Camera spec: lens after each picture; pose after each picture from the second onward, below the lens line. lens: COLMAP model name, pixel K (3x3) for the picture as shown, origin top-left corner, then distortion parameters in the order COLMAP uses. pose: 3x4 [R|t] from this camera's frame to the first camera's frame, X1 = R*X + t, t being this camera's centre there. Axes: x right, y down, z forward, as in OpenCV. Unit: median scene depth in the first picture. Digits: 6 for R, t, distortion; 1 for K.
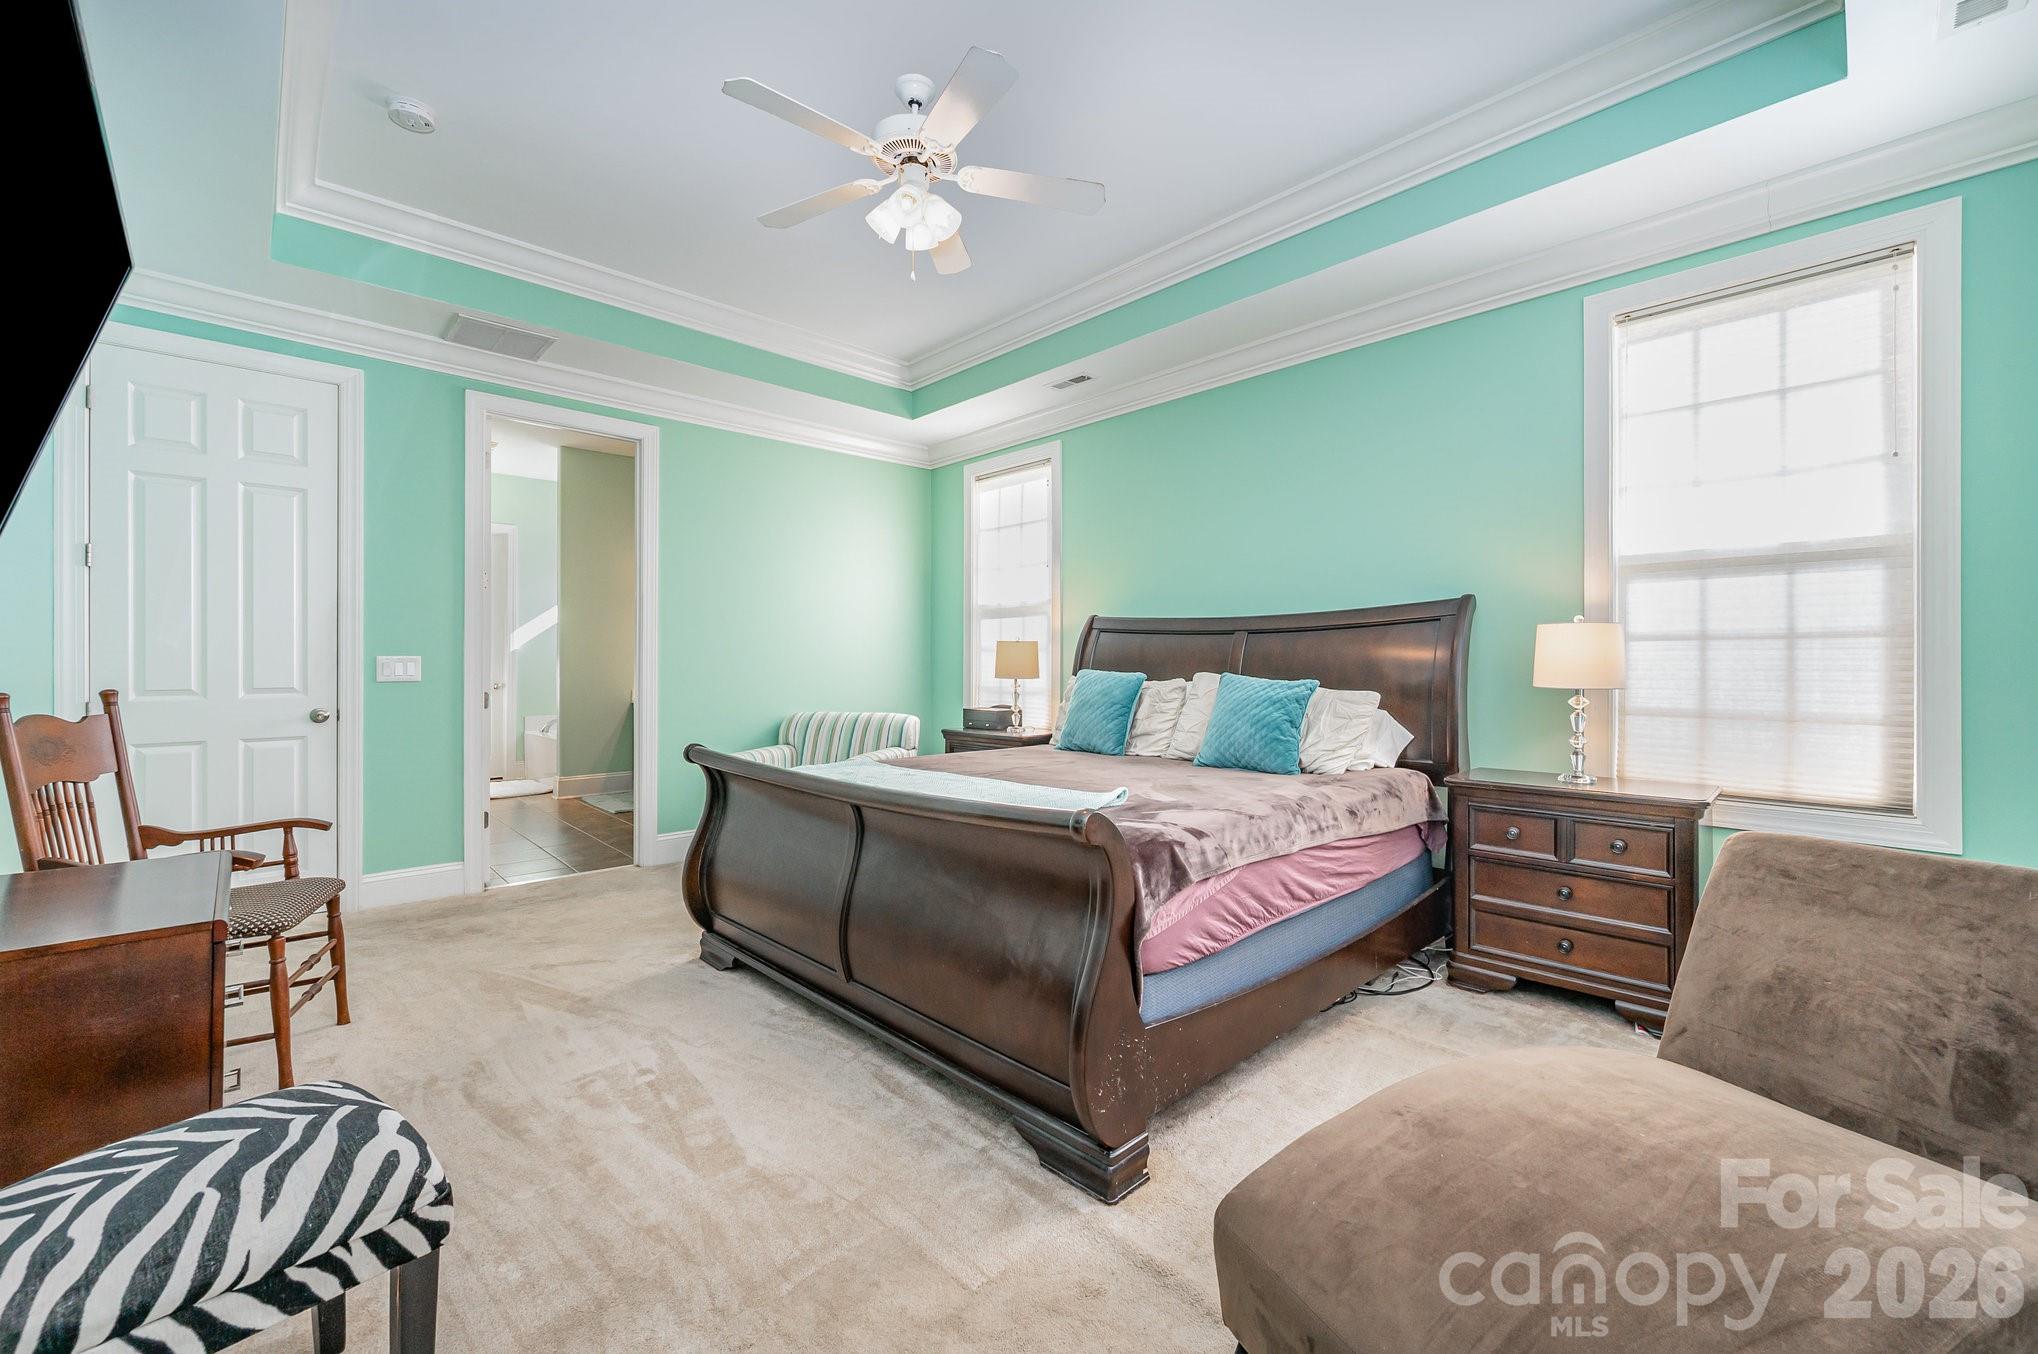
lens RADIAL K [[815.5, 0, 1022.6], [0, 815.5, 669.4], [0, 0, 1]] dist [-0.004295, -0.000244]
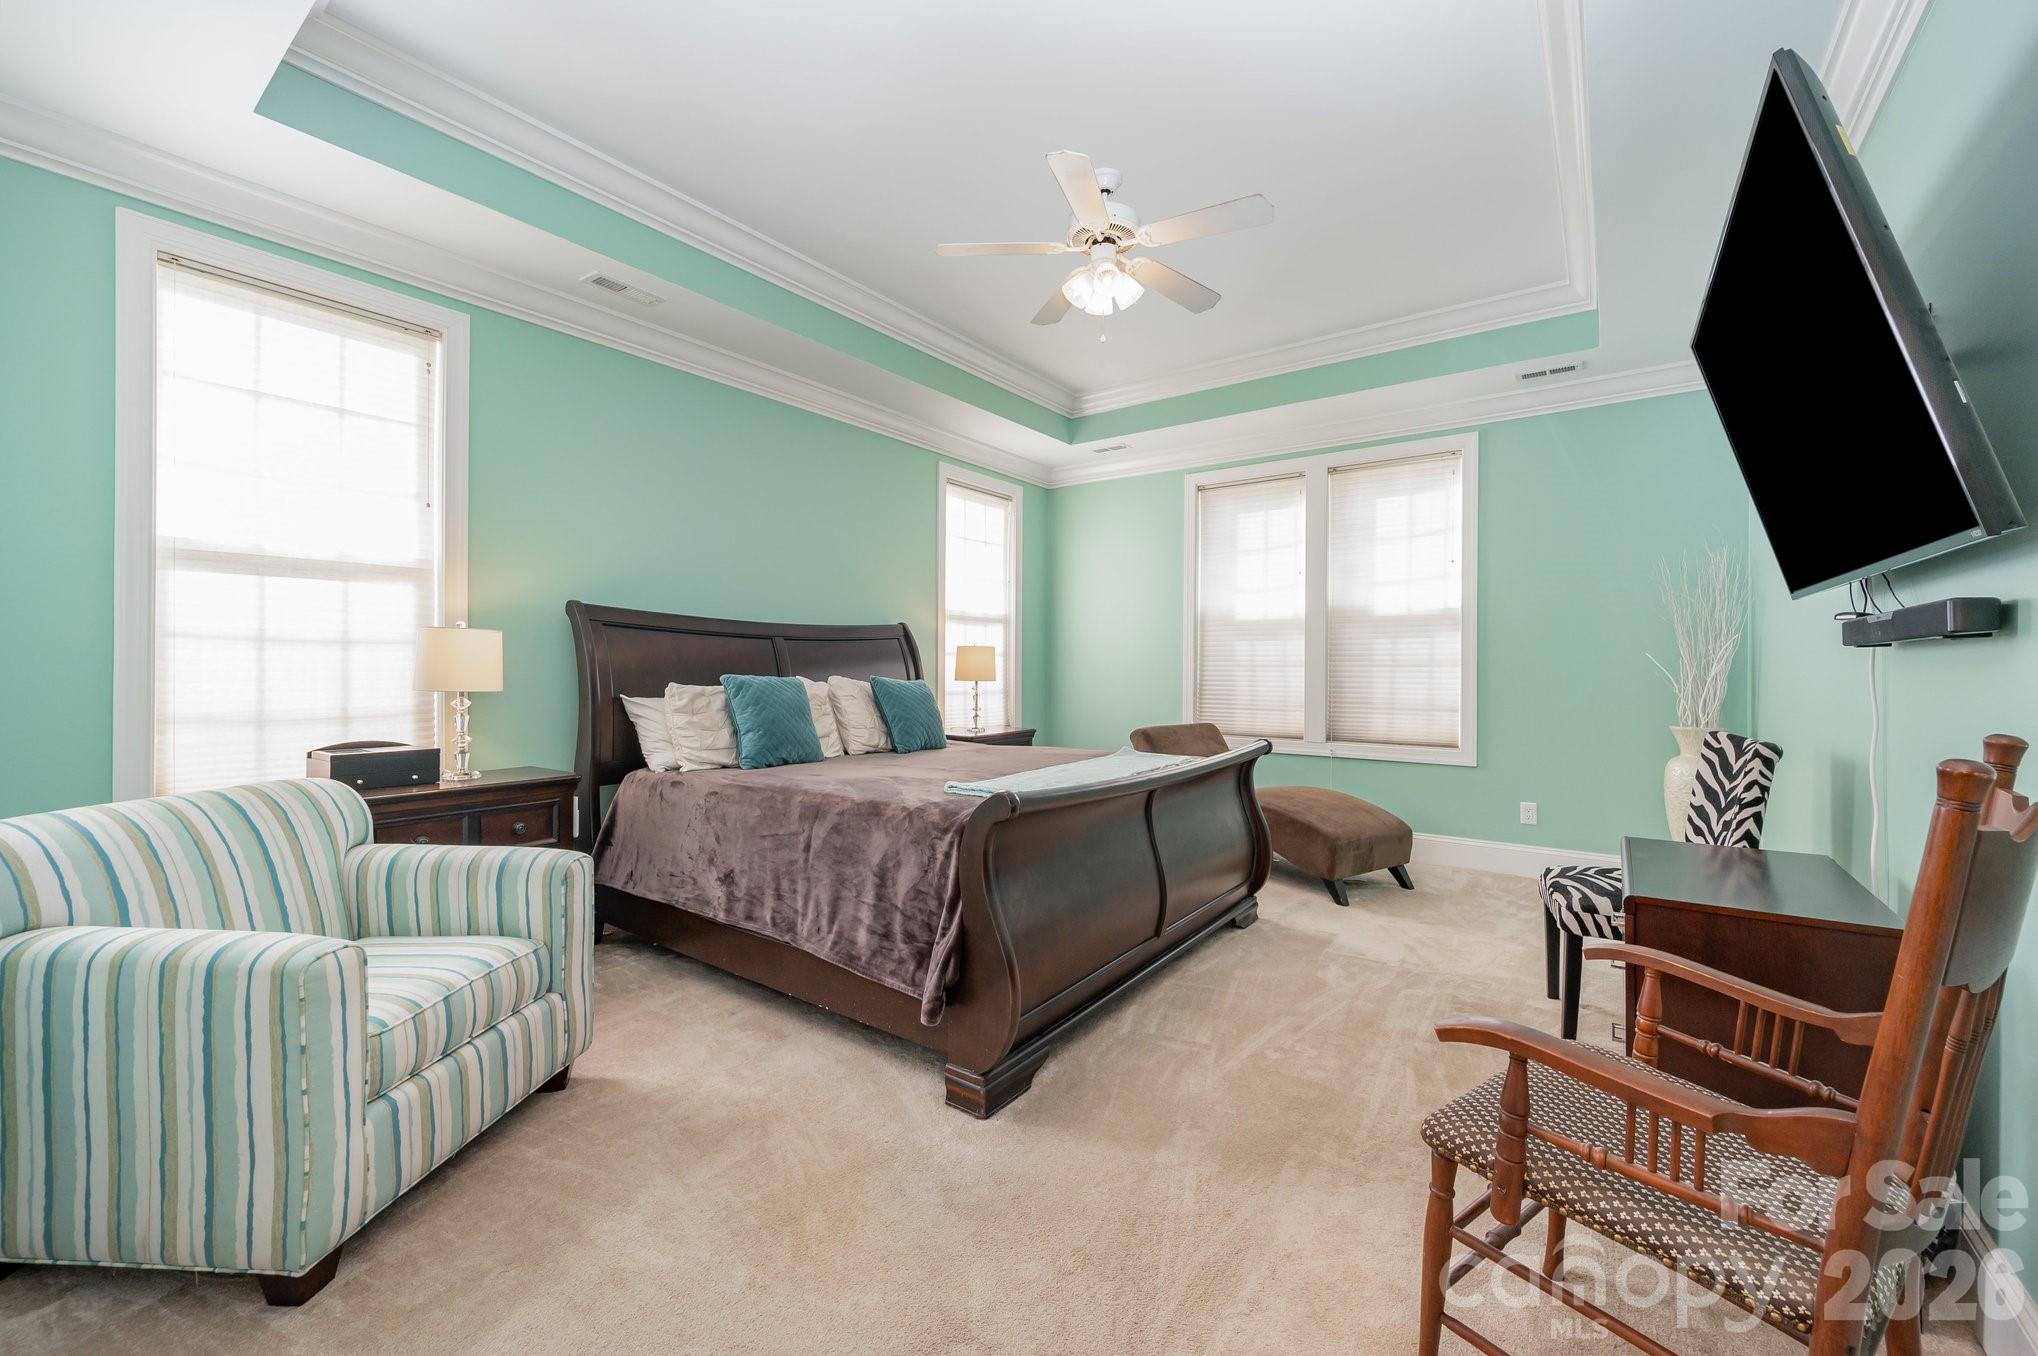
lens RADIAL K [[815.5, 0, 1022.6], [0, 815.5, 670.4], [0, 0, 1]] dist [-0.004295, -0.000244]
pose [[-0.156651, -0.002802, 0.987650, -0.651499], [0.003247, 0.999989, 0.003352, -0.004124], [-0.987649, 0.003732, -0.156640, 0.670367]]
